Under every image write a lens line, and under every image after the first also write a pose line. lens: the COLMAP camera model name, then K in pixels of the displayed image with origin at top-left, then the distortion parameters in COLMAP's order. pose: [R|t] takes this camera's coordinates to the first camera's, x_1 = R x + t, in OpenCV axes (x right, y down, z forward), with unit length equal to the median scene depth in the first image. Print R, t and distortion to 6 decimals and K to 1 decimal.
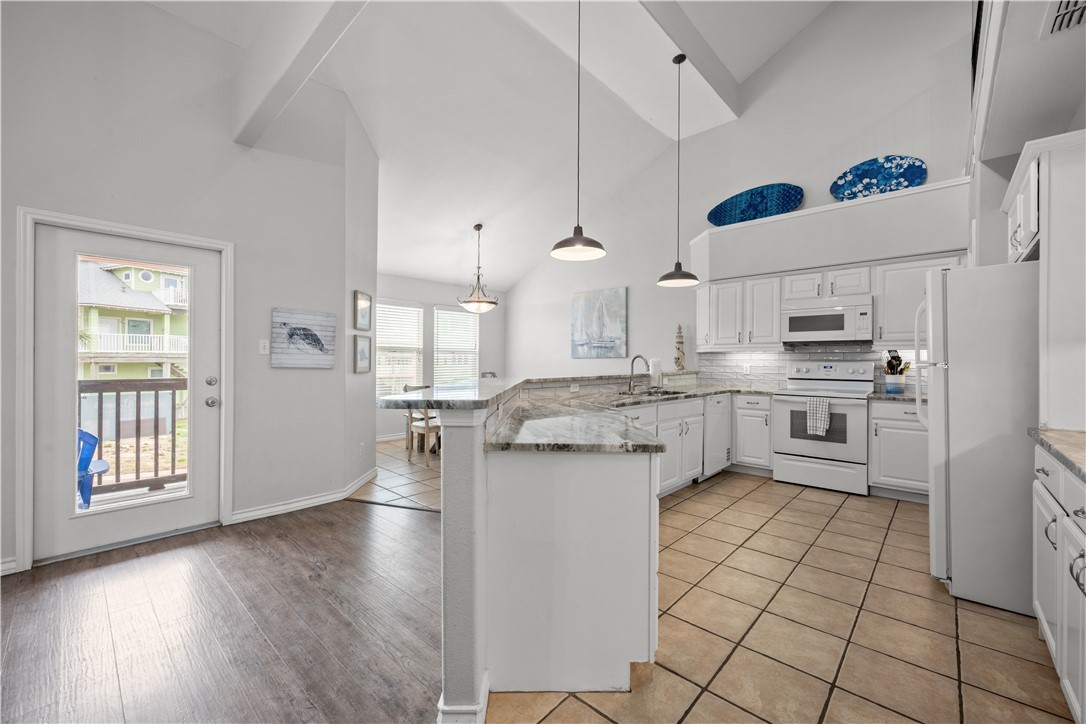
lens RADIAL K [[431.2, 0, 544.4], [0, 431.2, 358.1], [0, 0, 1]] dist [0.000772, -0.000673]
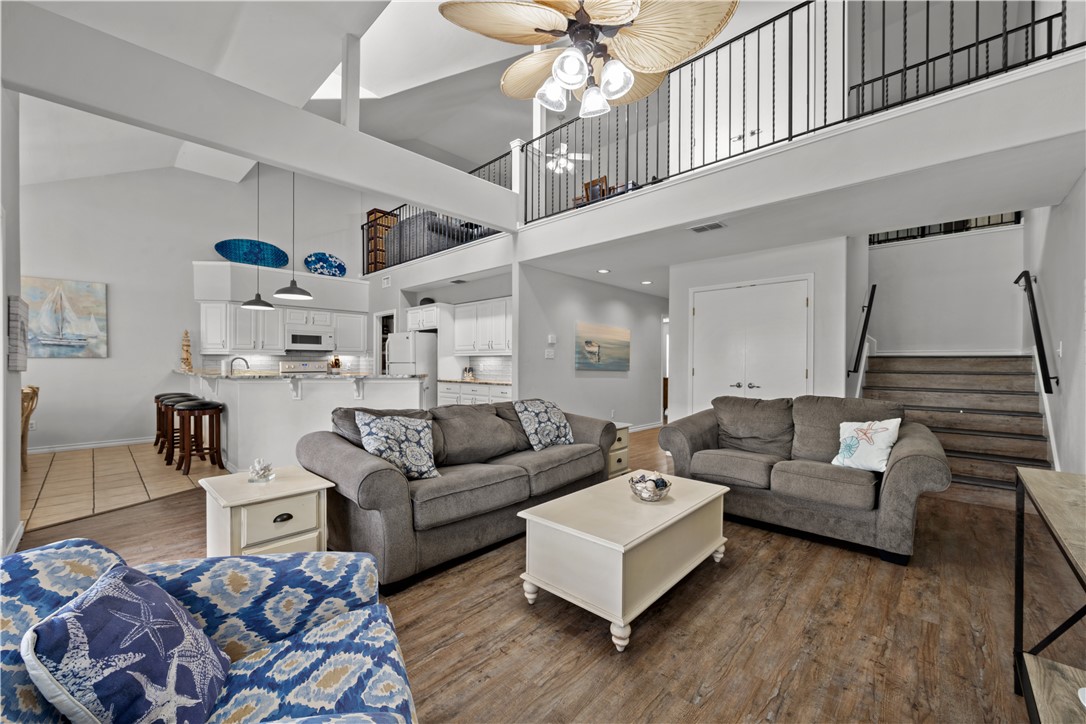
lens RADIAL K [[431.2, 0, 548.9], [0, 431.2, 365.3], [0, 0, 1]] dist [0.000772, -0.000673]
pose [[0.008353, -0.011708, 0.999897, -1.131303], [-0.008753, 0.999892, 0.011781, -0.006156], [-0.999927, -0.008850, 0.008250, 0.005850]]
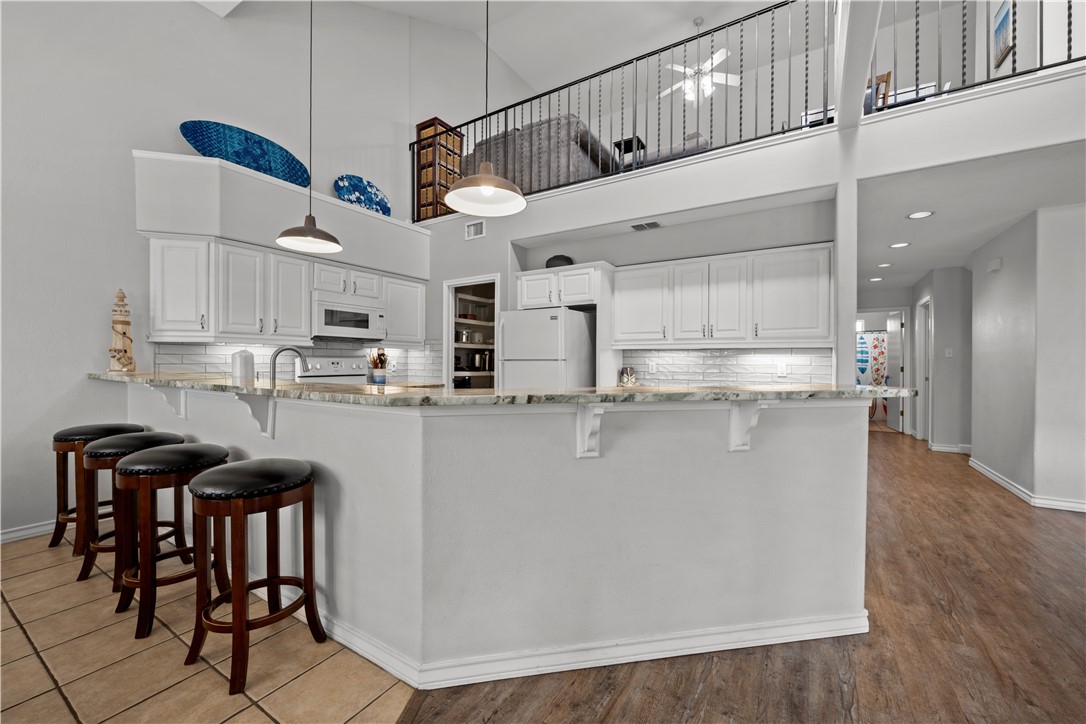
lens RADIAL K [[431.2, 0, 548.4], [0, 431.2, 365.2], [0, 0, 1]] dist [0.000772, -0.000673]
pose [[-0.191848, -0.014995, 0.981310, -0.453455], [-0.011196, 0.999852, 0.013089, 0.007521], [-0.981361, -0.008476, -0.191987, 0.749779]]
